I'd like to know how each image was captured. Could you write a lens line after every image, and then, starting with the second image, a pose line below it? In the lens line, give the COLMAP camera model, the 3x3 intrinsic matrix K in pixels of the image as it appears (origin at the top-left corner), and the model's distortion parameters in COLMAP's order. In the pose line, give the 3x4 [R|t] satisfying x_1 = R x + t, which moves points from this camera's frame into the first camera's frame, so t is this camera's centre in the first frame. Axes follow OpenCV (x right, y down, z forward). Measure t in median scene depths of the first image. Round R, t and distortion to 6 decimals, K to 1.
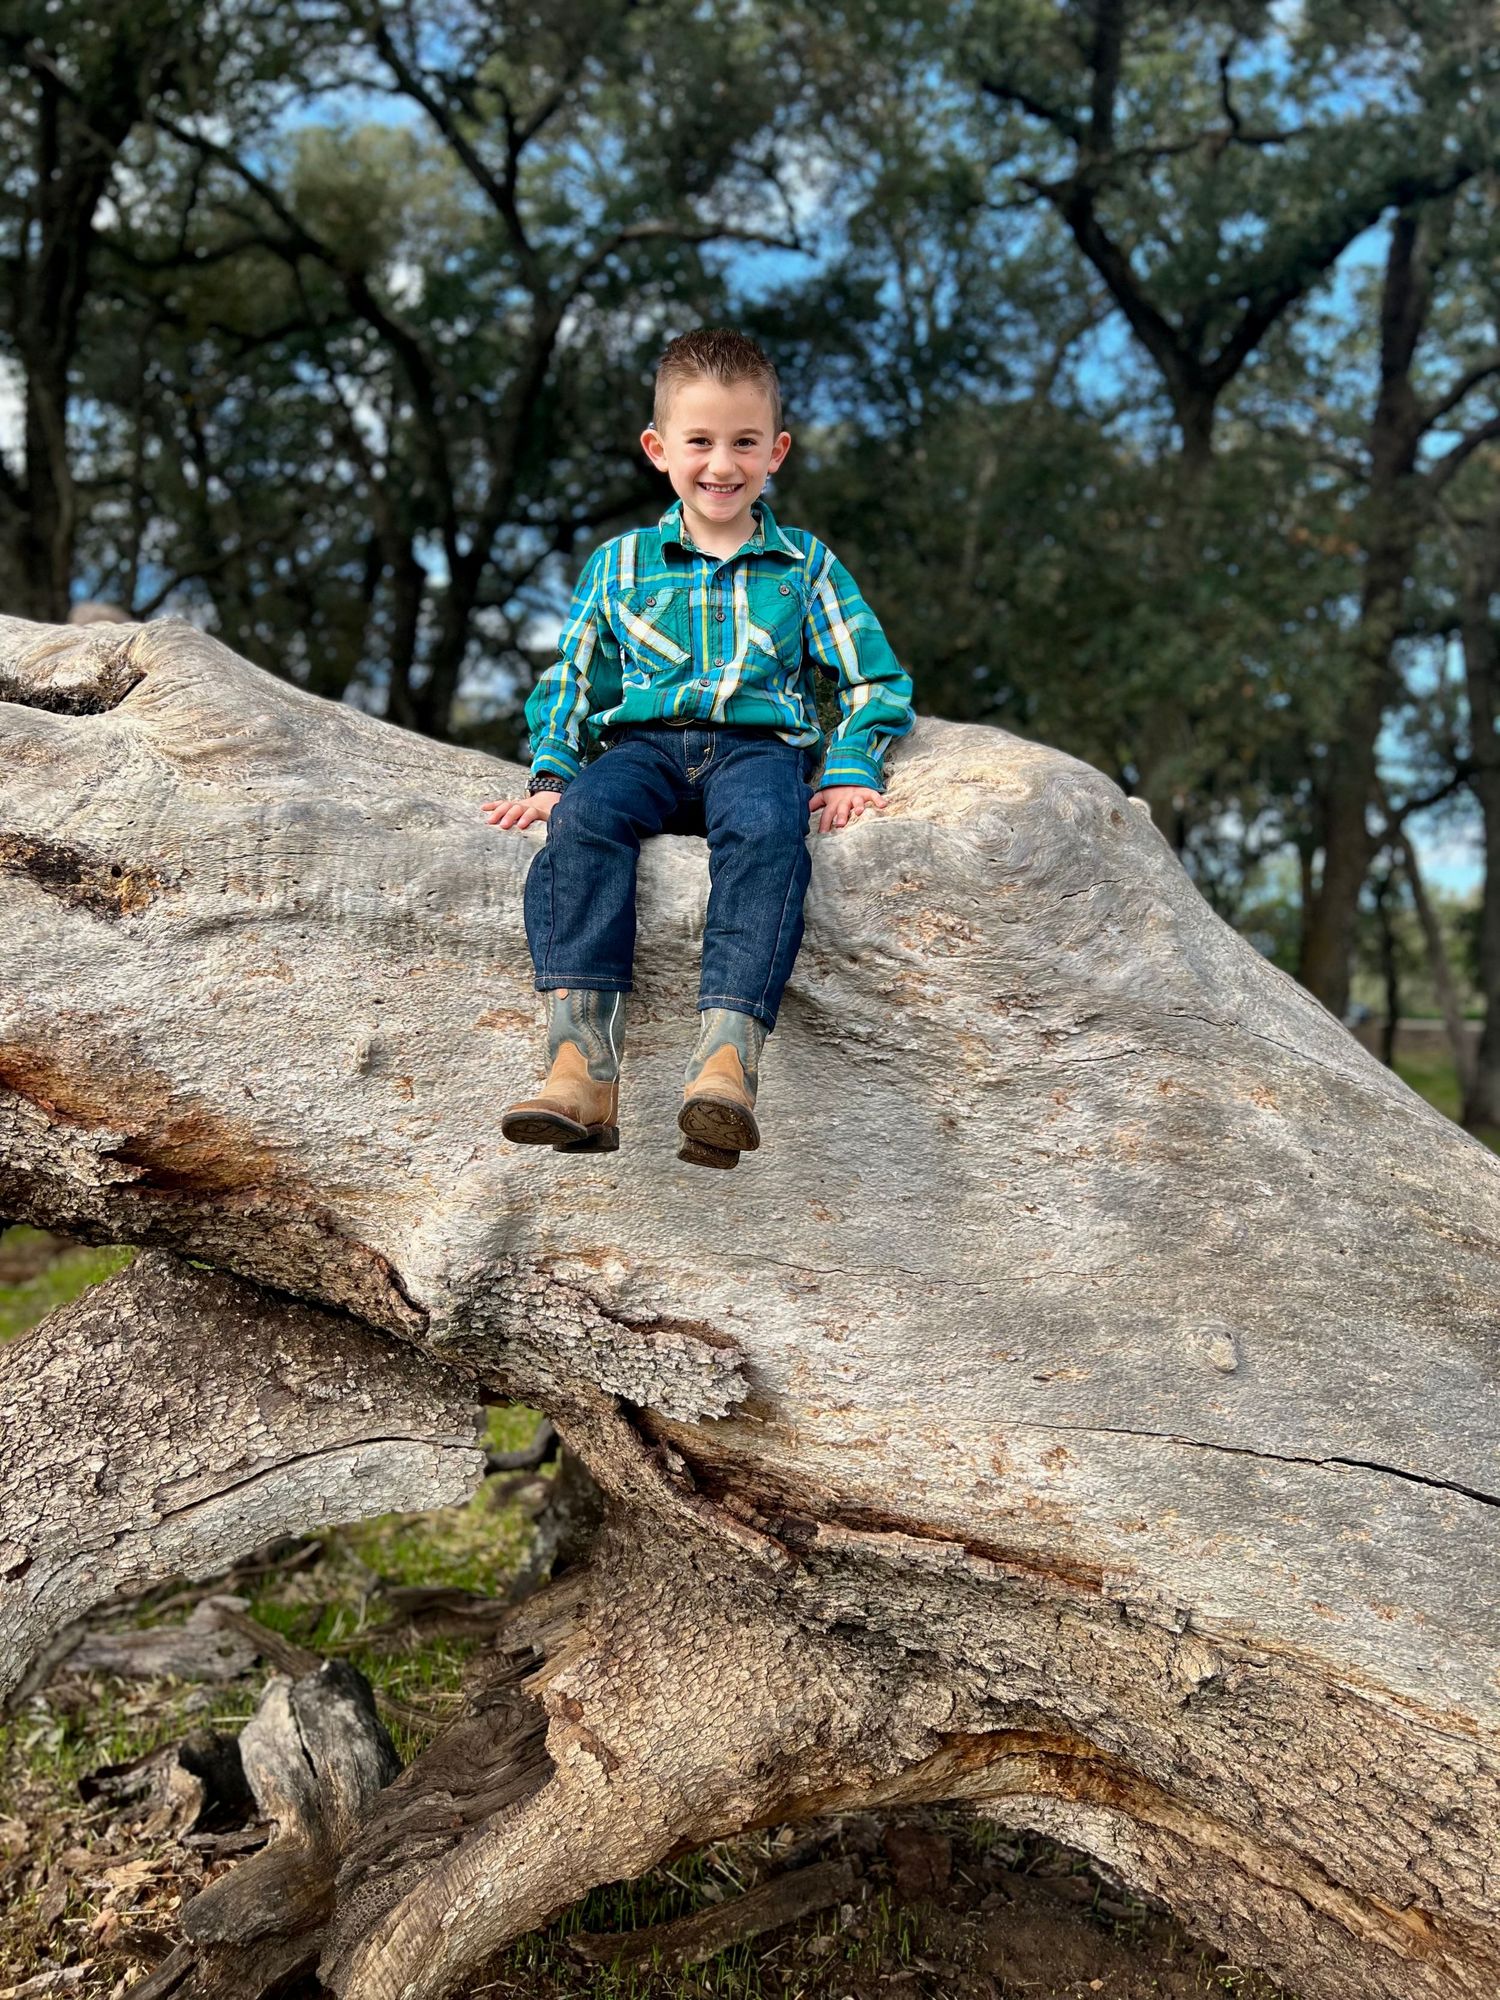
lens RADIAL K [[1552.6, 0, 750.0], [0, 1552.6, 1000.0], [0, 0, 1]] dist [0.137687, -0.309143]
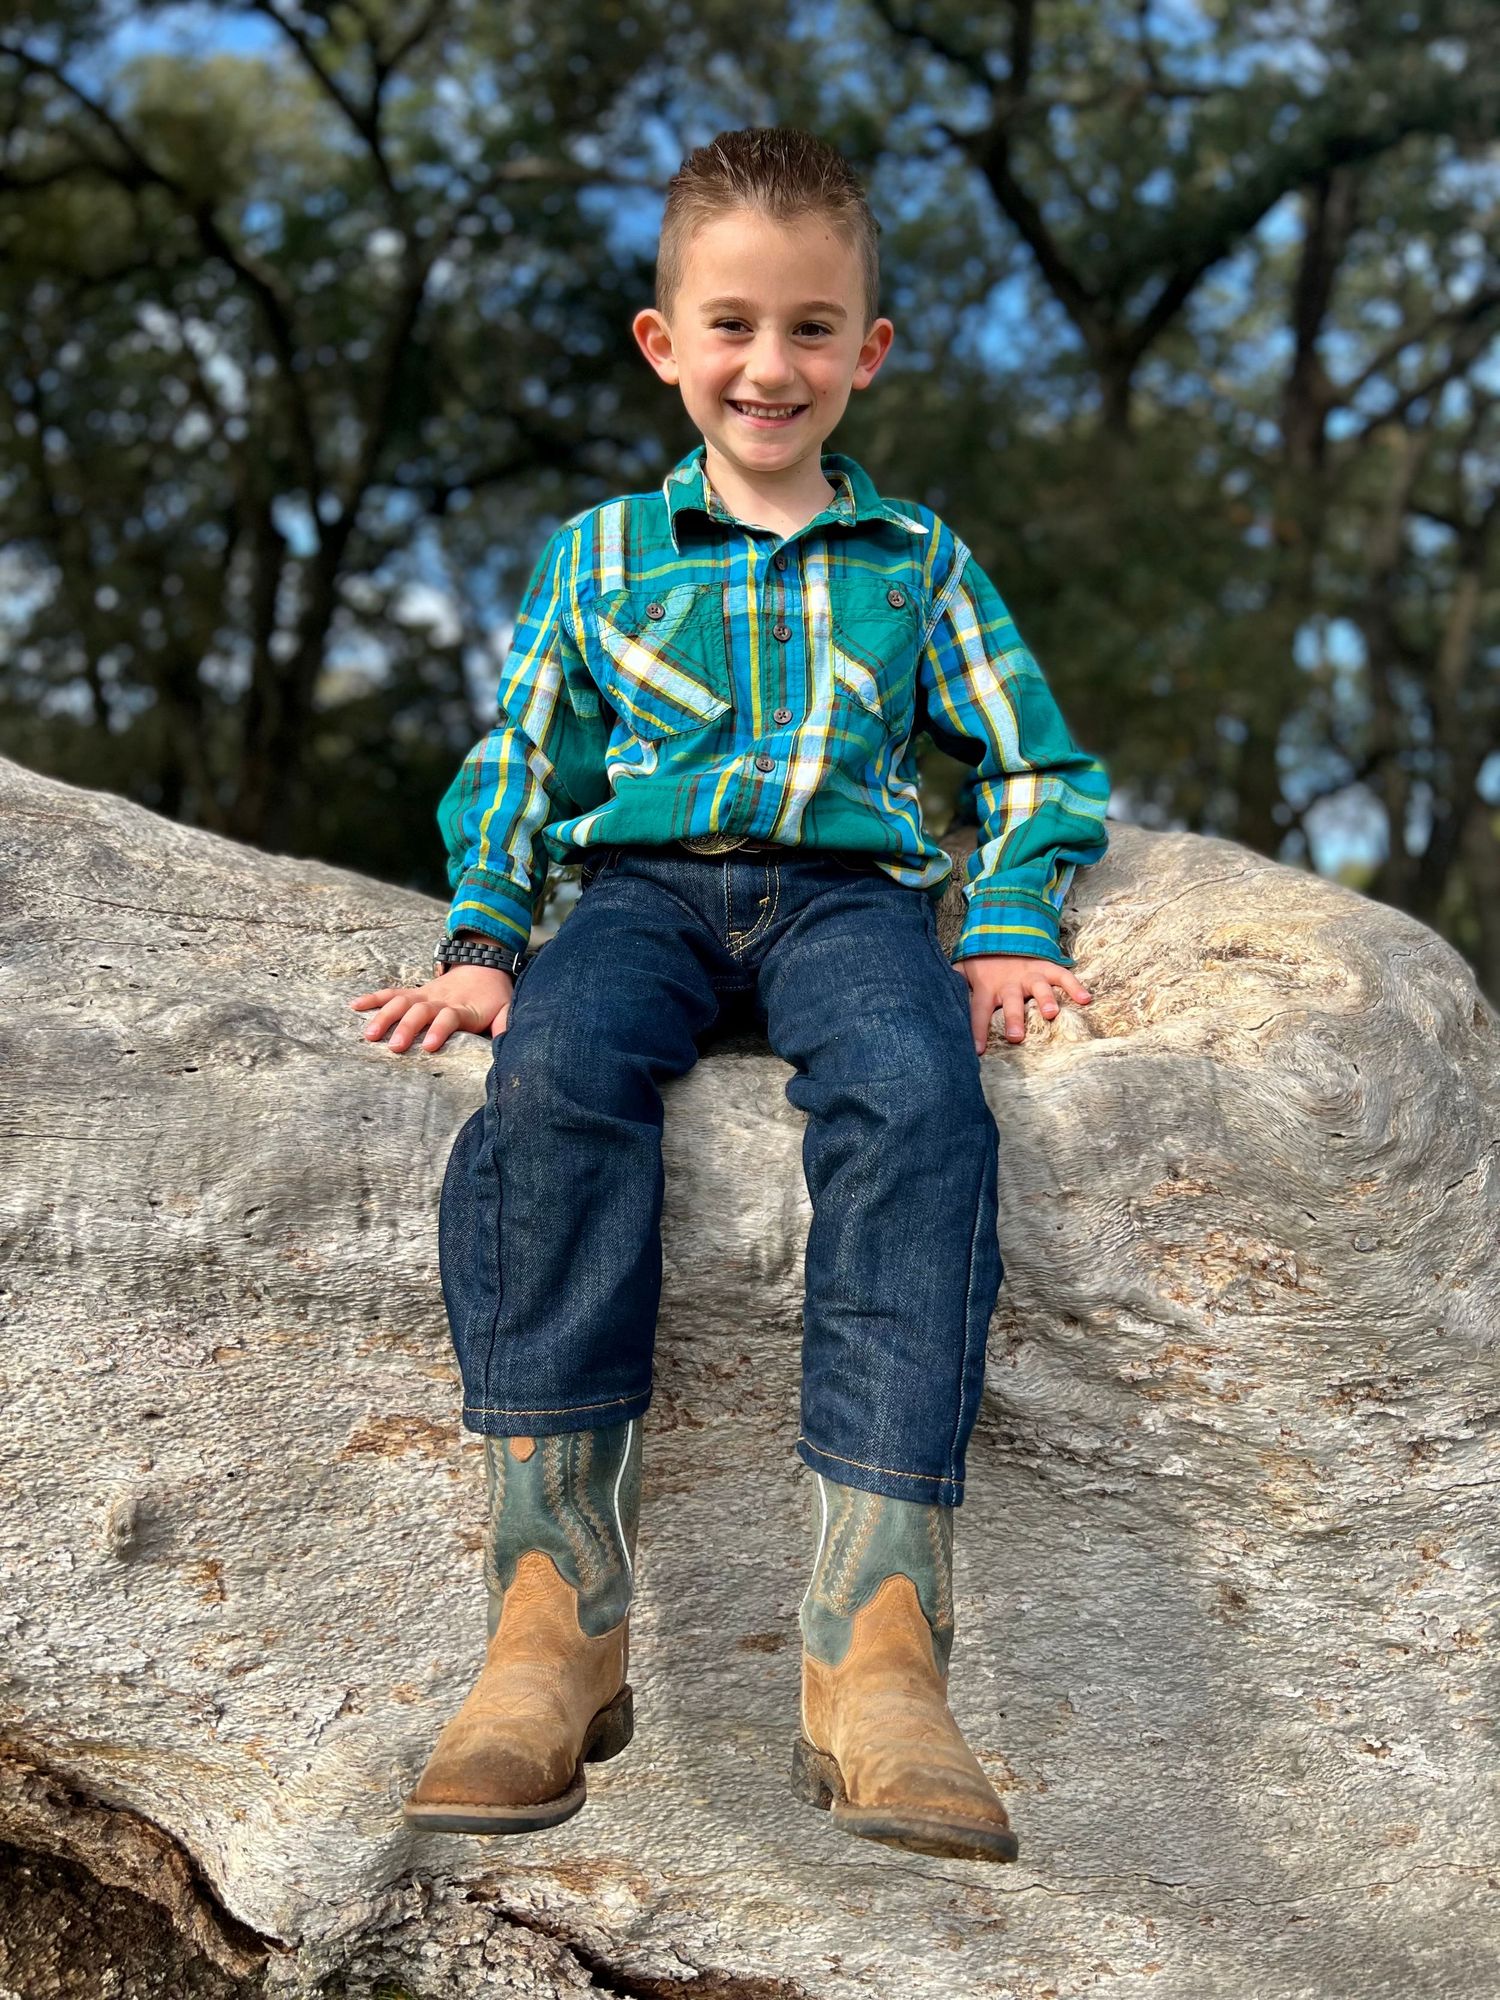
lens RADIAL K [[1544.5, 0, 750.0], [0, 1544.5, 1000.0], [0, 0, 1]] dist [0.027195, -0.047738]
pose [[0.996744, -0.008942, 0.080138, -0.081360], [0.007161, 0.999722, 0.022480, -0.143418], [-0.080317, -0.021833, 0.996530, 0.476752]]
